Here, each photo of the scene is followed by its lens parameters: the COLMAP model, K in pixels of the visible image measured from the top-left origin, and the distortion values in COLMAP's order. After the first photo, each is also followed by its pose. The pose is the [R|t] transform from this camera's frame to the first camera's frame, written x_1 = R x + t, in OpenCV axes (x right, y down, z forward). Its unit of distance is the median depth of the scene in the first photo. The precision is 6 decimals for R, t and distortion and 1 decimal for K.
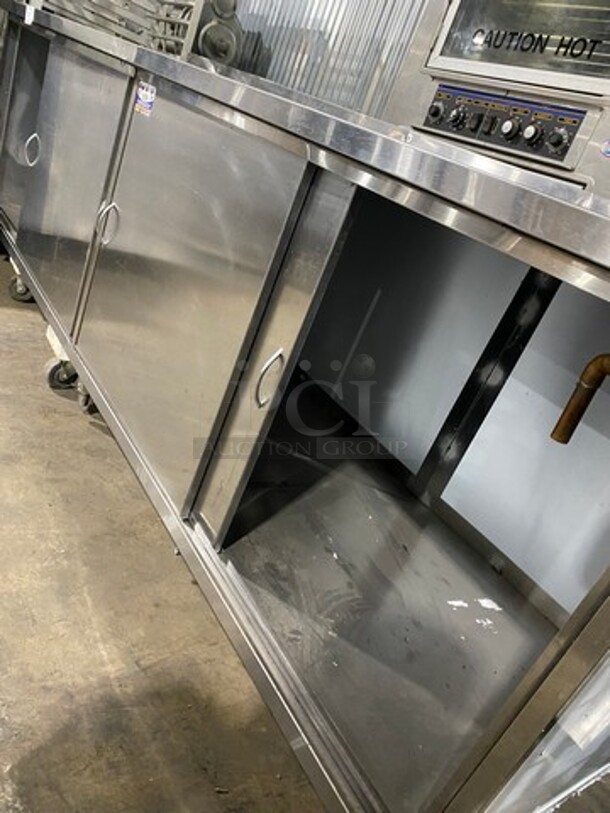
lens RADIAL K [[606.3, 0, 304.3], [0, 606.3, 403.5], [0, 0, 1]] dist [0.033663, -0.038151]
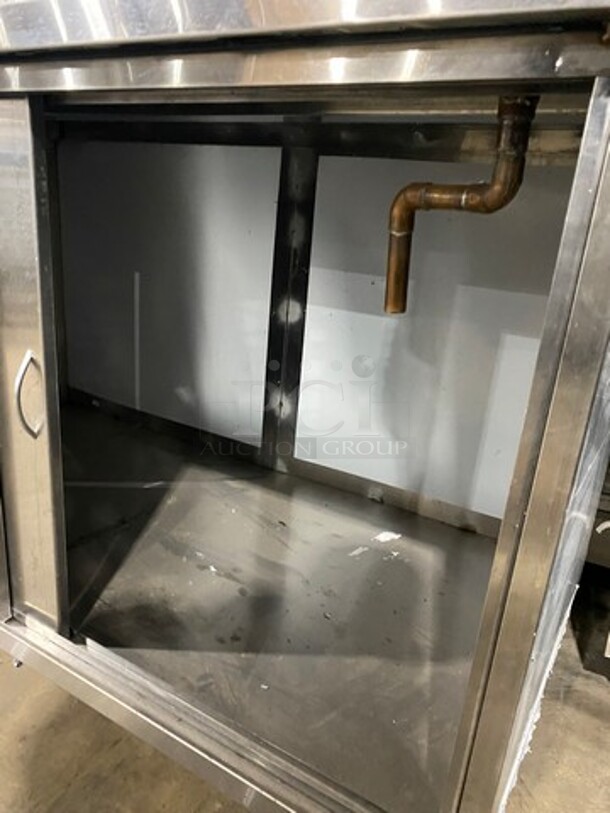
lens RADIAL K [[606.3, 0, 304.9], [0, 606.3, 413.7], [0, 0, 1]] dist [0.033663, -0.038151]
pose [[0.872514, -0.402831, 0.276491, 0.014071], [0.400368, 0.913830, 0.067967, 0.043291], [-0.280045, 0.051396, 0.958610, 0.131856]]
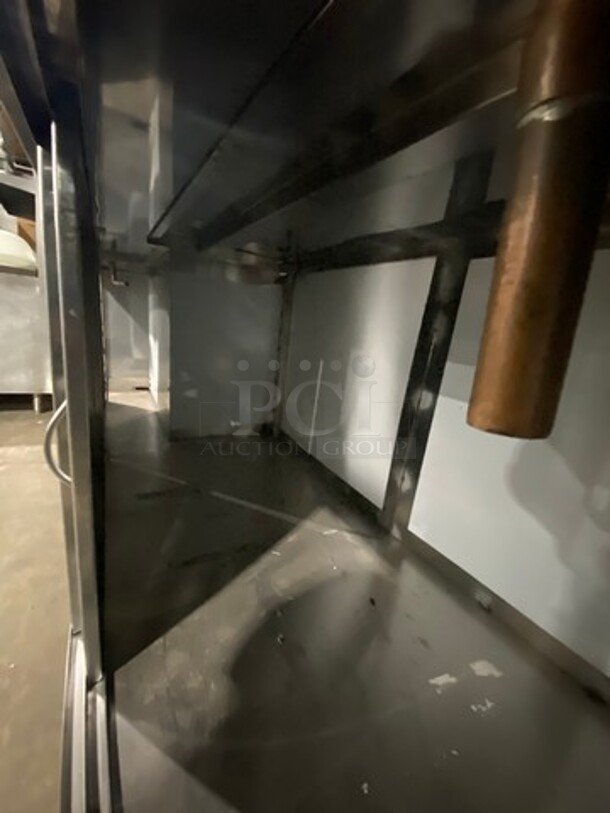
lens RADIAL K [[336.3, 0, 305.3], [0, 336.3, 401.0], [0, 0, 1]] dist [-0.001779, -0.000906]
pose [[0.969183, -0.220863, -0.109106, 0.189464], [0.196462, 0.960197, -0.198558, 0.030824], [0.148617, 0.171003, 0.973997, 0.448197]]
